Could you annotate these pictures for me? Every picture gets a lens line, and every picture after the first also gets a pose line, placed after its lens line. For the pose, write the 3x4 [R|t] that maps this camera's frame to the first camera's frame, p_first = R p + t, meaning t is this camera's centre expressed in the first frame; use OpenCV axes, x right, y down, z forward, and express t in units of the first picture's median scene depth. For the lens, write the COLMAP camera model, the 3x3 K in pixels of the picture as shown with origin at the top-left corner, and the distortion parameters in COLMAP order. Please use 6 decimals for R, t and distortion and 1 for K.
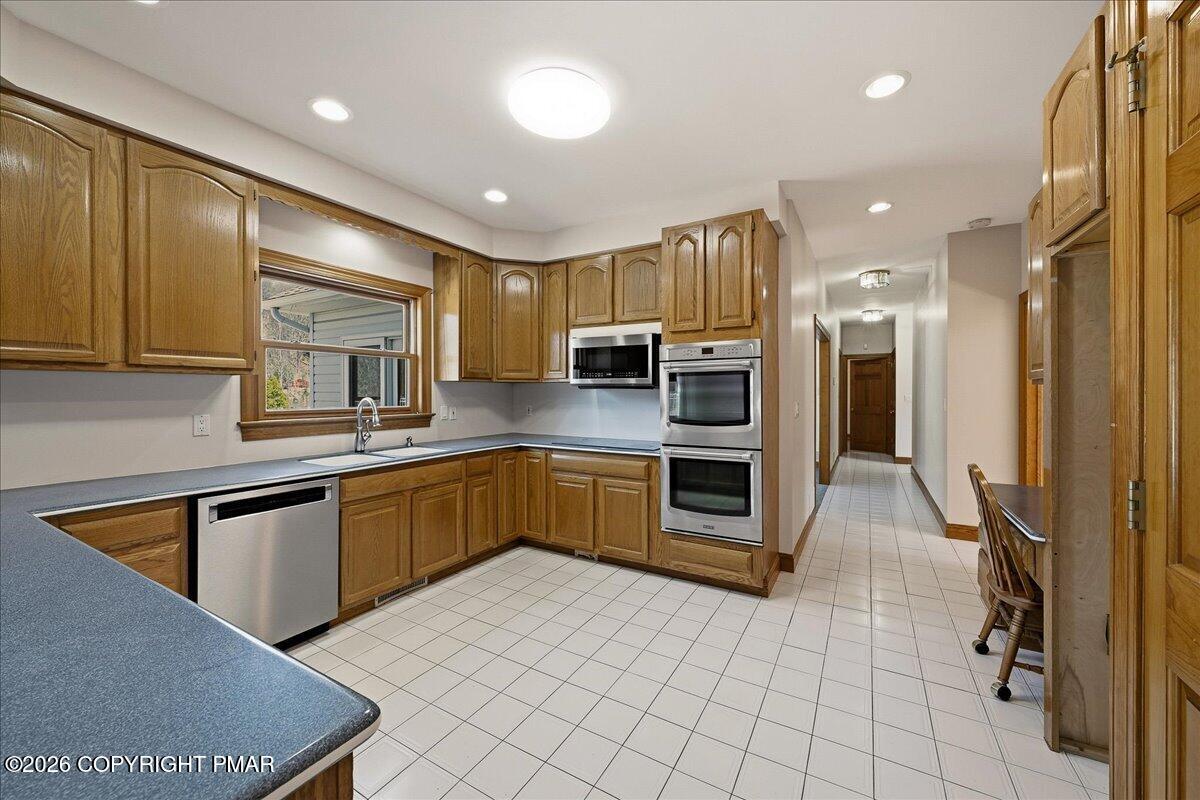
lens RADIAL K [[444.9, 0, 627.1], [0, 444.9, 392.5], [0, 0, 1]] dist [-0.000016, -0.004113]
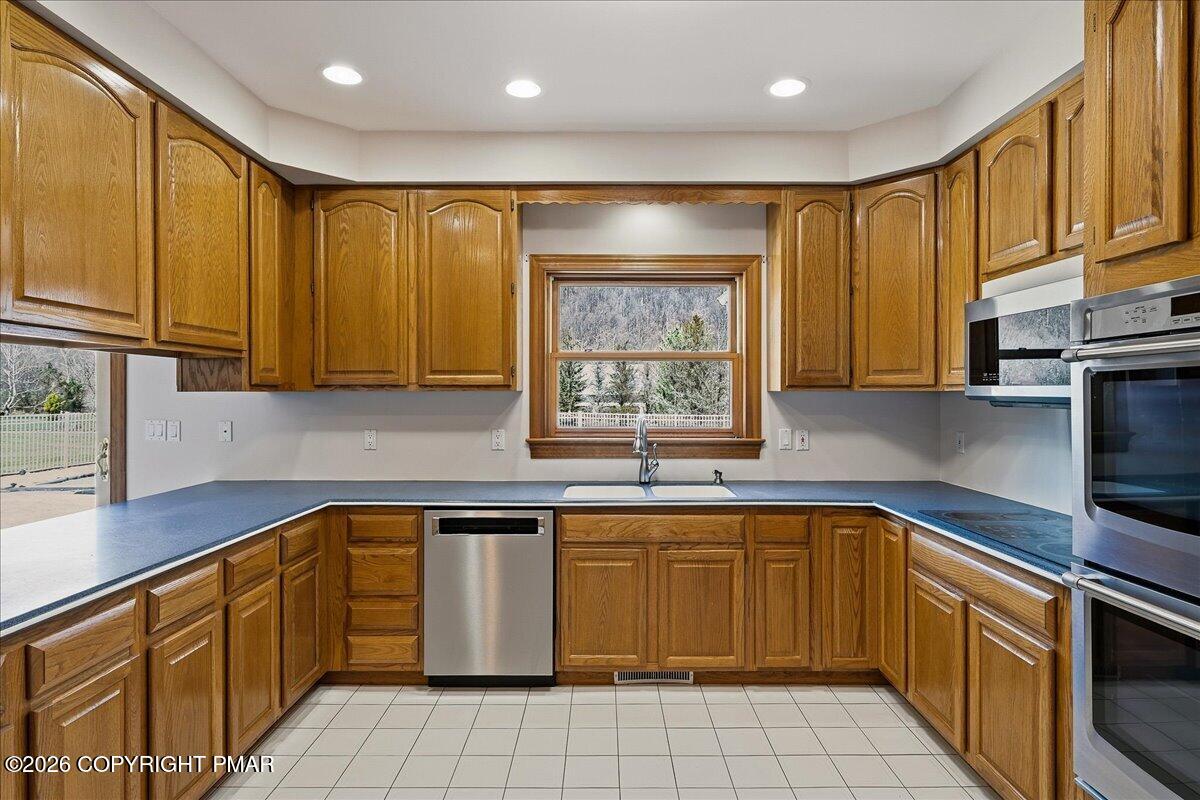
lens RADIAL K [[650.6, 0, 603.6], [0, 650.6, 394.6], [0, 0, 1]] dist [-0.001803, 0.000087]
pose [[0.480064, 0.000260, -0.877234, 0.372468], [-0.000578, 1.000000, -0.000020, -0.024458], [0.877233, 0.000517, 0.480064, 0.368982]]
